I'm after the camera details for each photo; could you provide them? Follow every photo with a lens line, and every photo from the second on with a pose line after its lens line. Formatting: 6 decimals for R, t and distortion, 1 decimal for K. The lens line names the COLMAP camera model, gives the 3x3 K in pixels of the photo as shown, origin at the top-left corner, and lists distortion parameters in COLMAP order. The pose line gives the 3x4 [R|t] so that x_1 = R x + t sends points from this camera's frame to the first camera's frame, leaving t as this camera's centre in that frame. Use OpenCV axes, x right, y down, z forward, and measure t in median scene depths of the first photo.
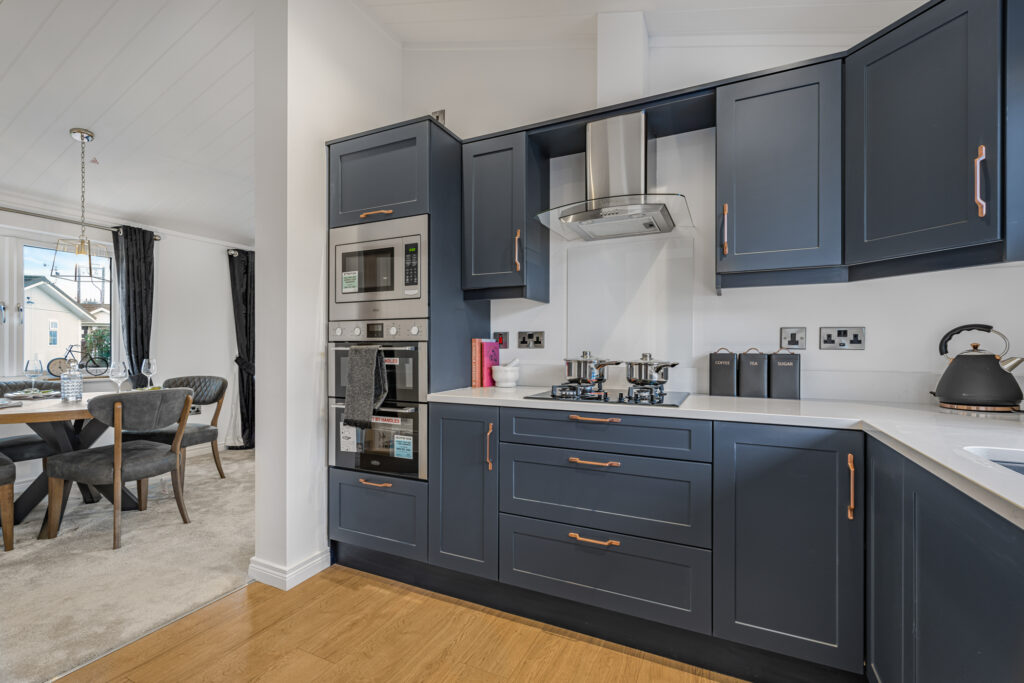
lens RADIAL K [[456.4, 0, 509.0], [0, 456.4, 344.4], [0, 0, 1]] dist [0.003250, -0.000089]
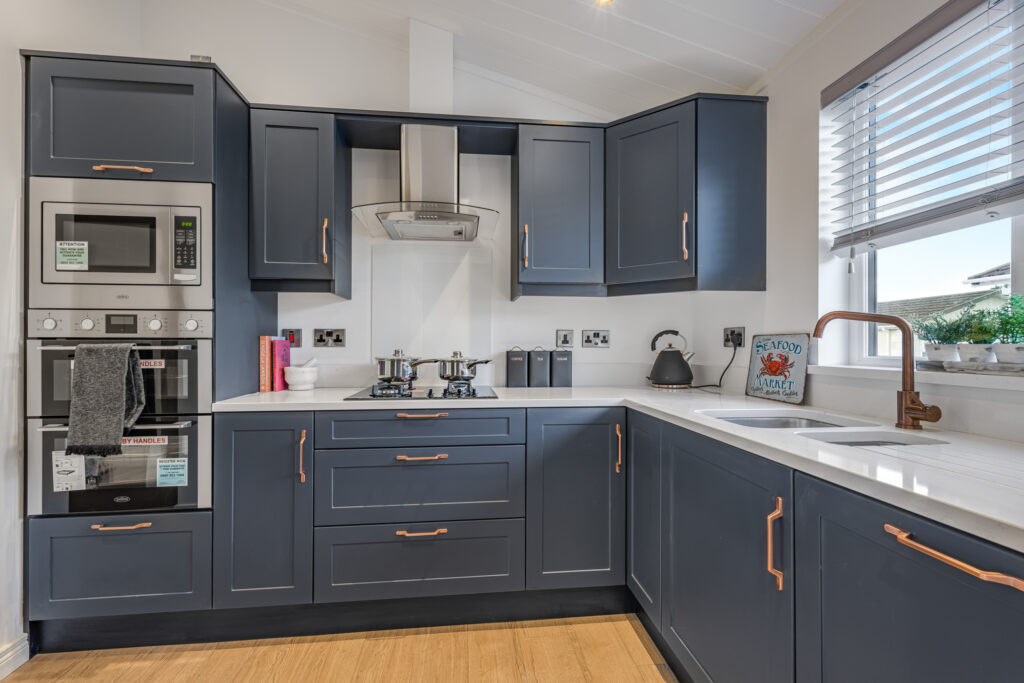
lens RADIAL K [[456.4, 0, 509.0], [0, 456.4, 344.4], [0, 0, 1]] dist [0.003250, -0.000089]
pose [[0.845373, 0.001152, 0.534176, -0.163583], [-0.002174, 0.999997, 0.001283, 0.001202], [-0.534172, -0.002246, 0.845373, 0.020650]]
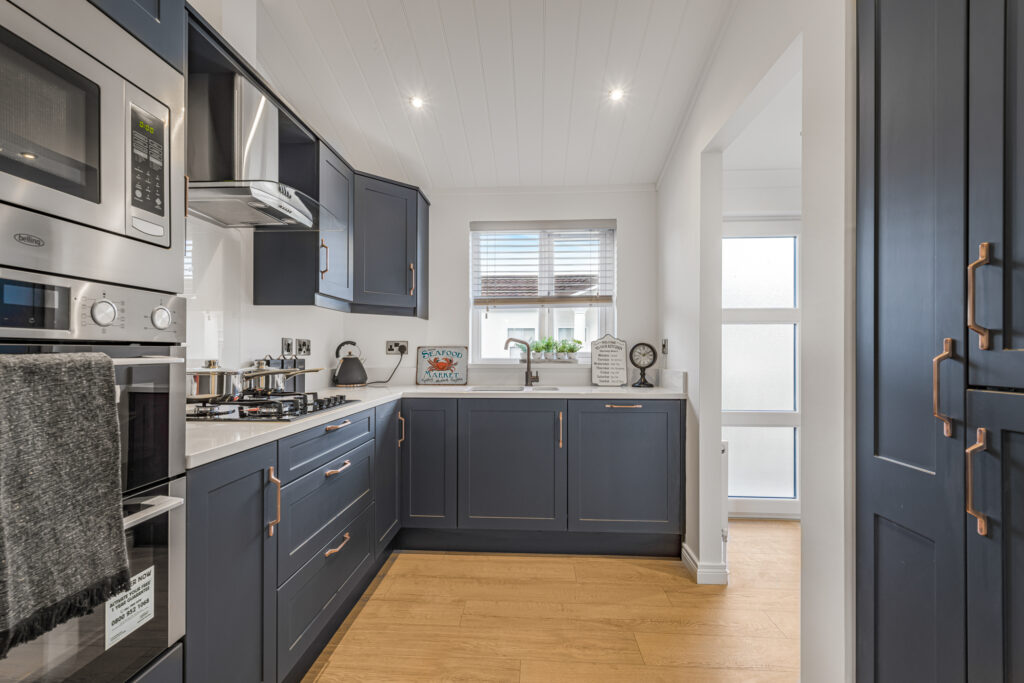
lens RADIAL K [[459.5, 0, 512.3], [0, 459.5, 351.4], [0, 0, 1]] dist [0.000616, -0.000128]
pose [[-0.394595, 0.001614, 0.918854, -0.743960], [-0.002797, 0.999992, -0.002958, 0.001249], [-0.918851, -0.003737, -0.394587, 0.862266]]
